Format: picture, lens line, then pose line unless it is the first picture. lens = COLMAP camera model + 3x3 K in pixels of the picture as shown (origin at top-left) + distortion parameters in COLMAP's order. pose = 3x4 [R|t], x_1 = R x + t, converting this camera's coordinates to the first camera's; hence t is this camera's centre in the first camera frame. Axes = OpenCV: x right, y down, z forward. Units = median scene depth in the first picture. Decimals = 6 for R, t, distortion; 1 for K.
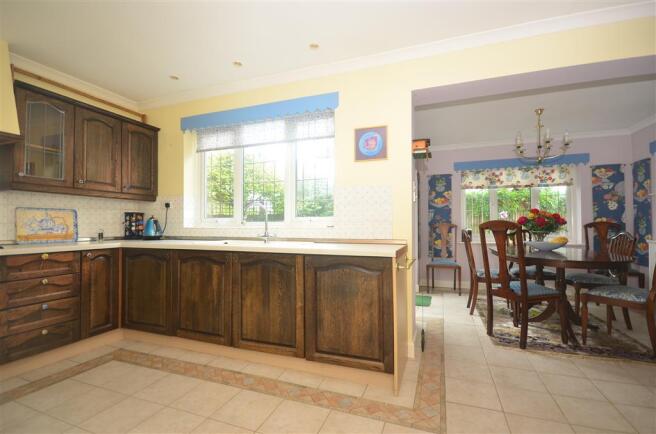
lens RADIAL K [[301.8, 0, 328.0], [0, 301.8, 217.0], [0, 0, 1]] dist [-0.000472, -0.000335]
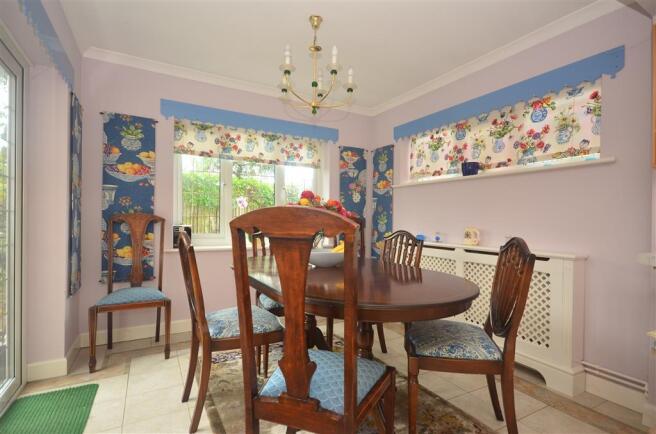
lens RADIAL K [[328.2, 0, 328.2], [0, 328.2, 223.4], [0, 0, 1]] dist [0.021554, 0.000552]
pose [[0.650587, 0.001009, 0.759431, 0.180963], [-0.035995, 0.998916, 0.029509, 0.009737], [-0.758579, -0.046534, 0.649918, 0.420877]]
